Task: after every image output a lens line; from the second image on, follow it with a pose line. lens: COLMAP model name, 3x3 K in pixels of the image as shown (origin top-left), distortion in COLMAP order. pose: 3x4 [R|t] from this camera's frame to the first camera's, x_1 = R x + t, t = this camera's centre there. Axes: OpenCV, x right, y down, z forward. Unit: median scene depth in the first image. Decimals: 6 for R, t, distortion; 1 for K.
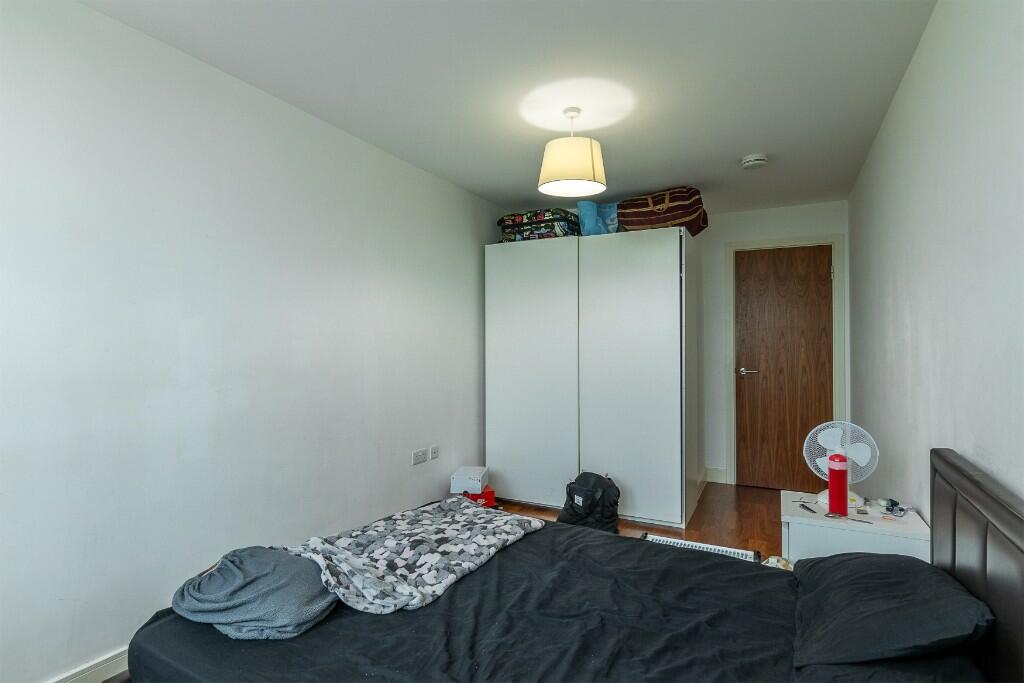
lens RADIAL K [[525.1, 0, 512.0], [0, 525.1, 341.5], [0, 0, 1]] dist [-0.005413, -0.000267]
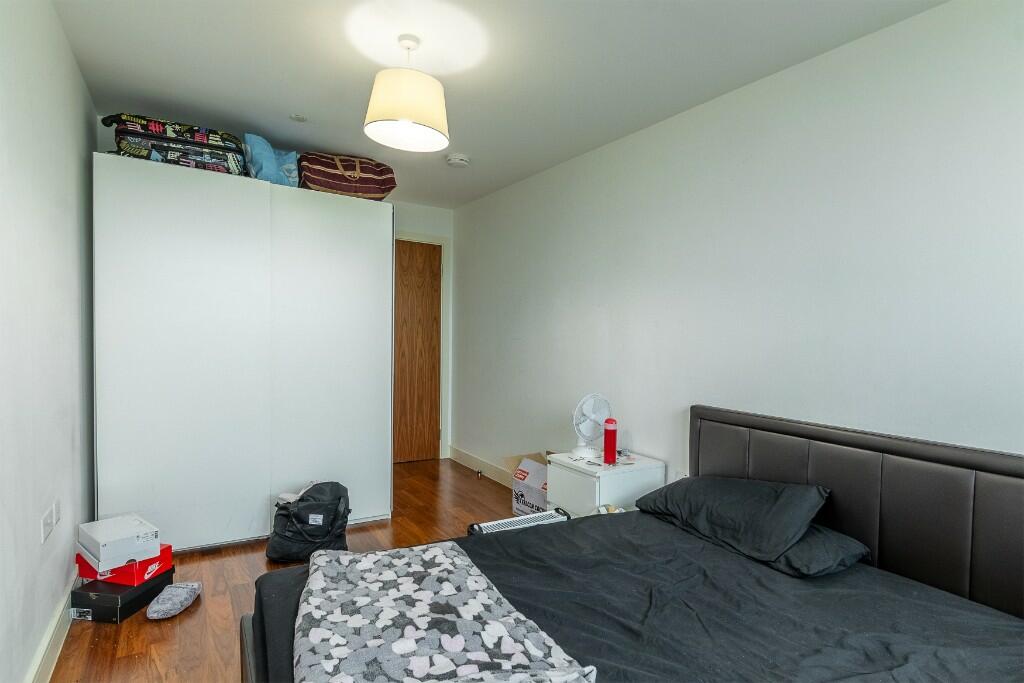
lens RADIAL K [[524.3, 0, 511.1], [0, 524.3, 345.2], [0, 0, 1]] dist [-0.012201, -0.000633]
pose [[0.497832, 0.001901, 0.867272, -0.368636], [-0.041322, 0.998914, 0.021530, 0.005963], [-0.866289, -0.046555, 0.497369, 0.315193]]
